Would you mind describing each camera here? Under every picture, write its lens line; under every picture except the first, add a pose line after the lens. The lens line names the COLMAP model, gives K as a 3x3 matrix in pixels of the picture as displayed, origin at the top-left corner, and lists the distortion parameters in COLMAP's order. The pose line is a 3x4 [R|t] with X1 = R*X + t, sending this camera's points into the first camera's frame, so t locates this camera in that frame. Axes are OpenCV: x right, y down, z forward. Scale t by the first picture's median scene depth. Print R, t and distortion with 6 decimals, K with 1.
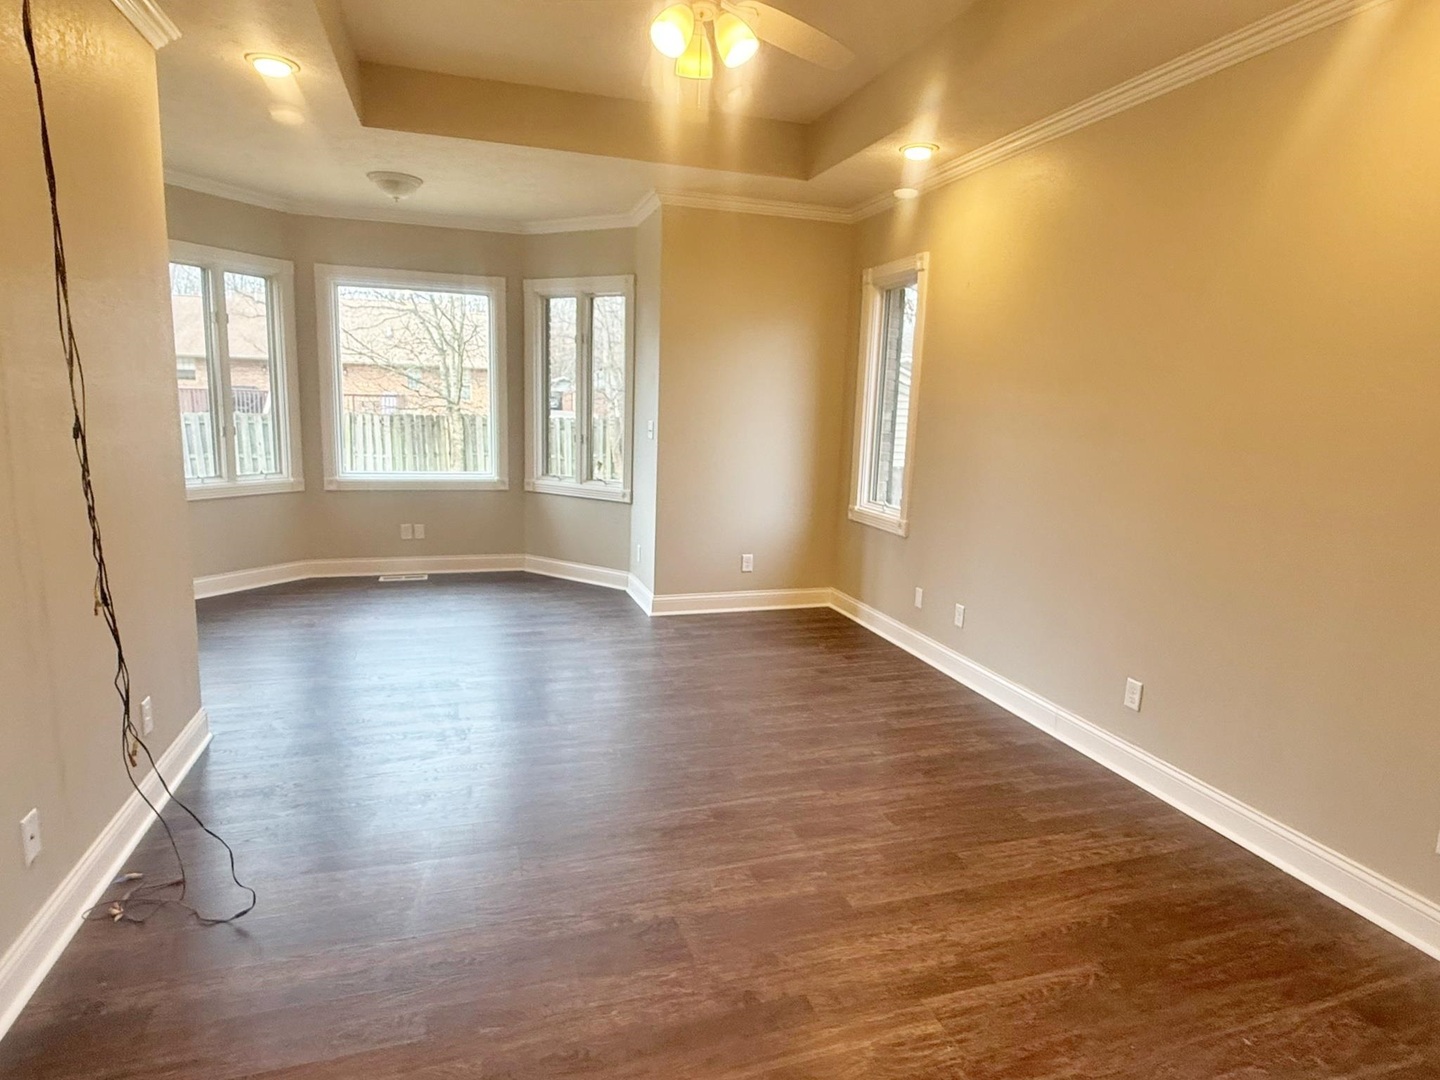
lens RADIAL K [[763.0, 0, 720.0], [0, 763.0, 540.0], [0, 0, 1]] dist [0.000082, -0.000519]
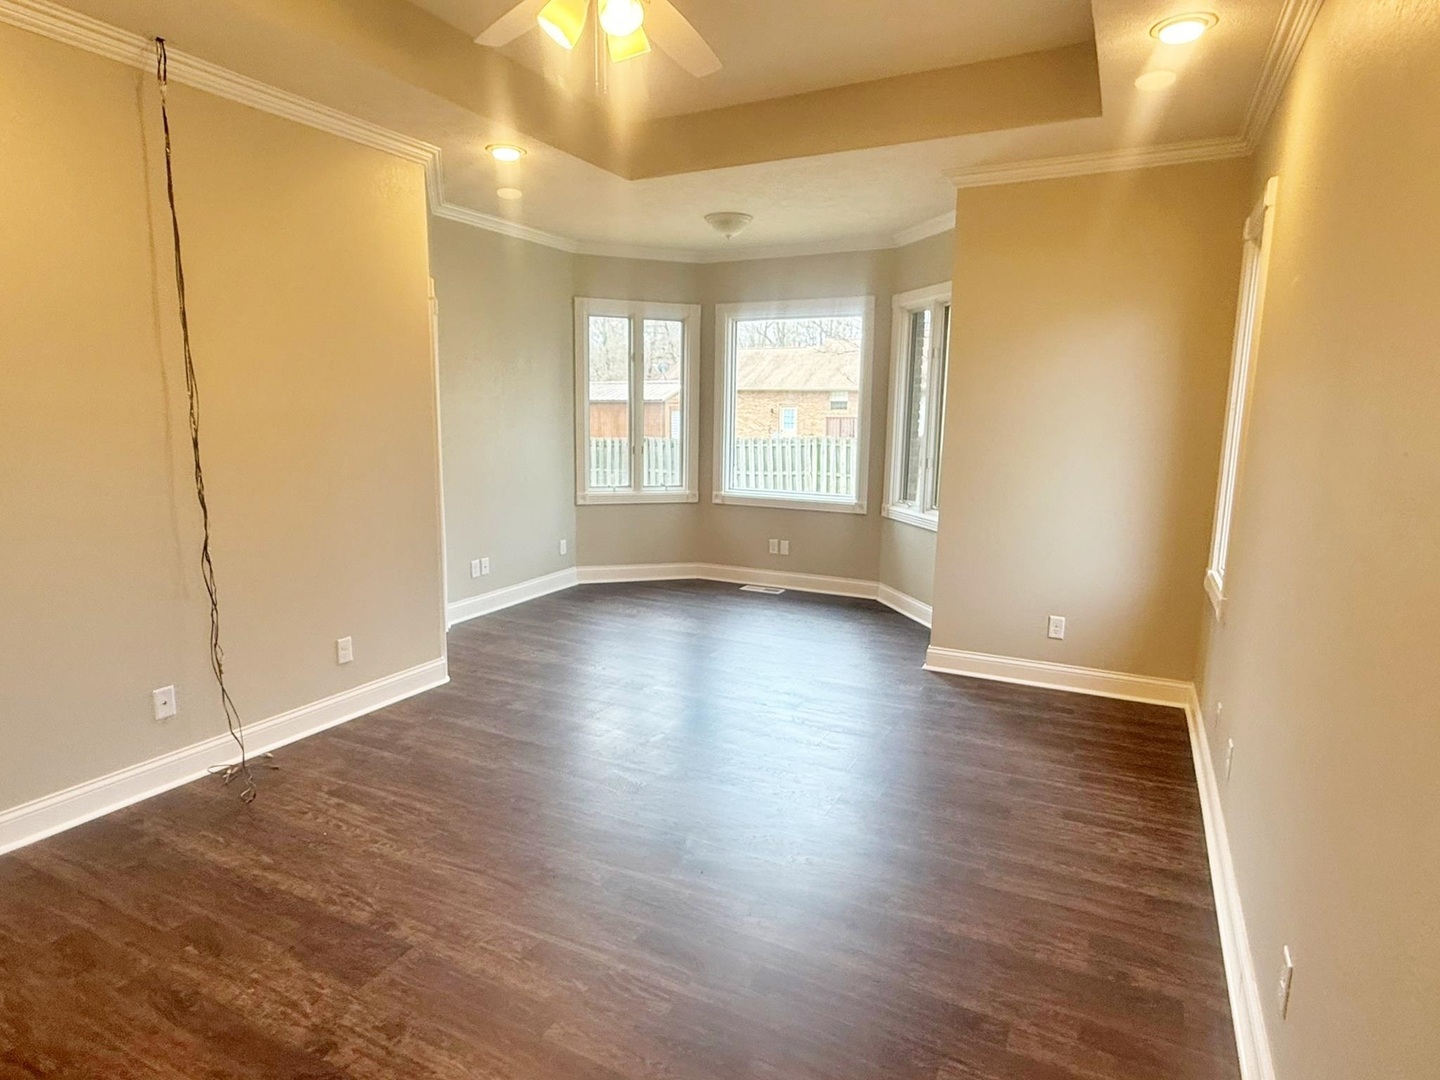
lens RADIAL K [[780.8, 0, 720.0], [0, 780.8, 540.0], [0, 0, 1]] dist [0.007904, 0.000682]
pose [[0.731605, 0.089412, -0.675840, 0.299517], [-0.112767, 0.993577, 0.009376, -0.024941], [0.672337, 0.069353, 0.736989, 0.174481]]
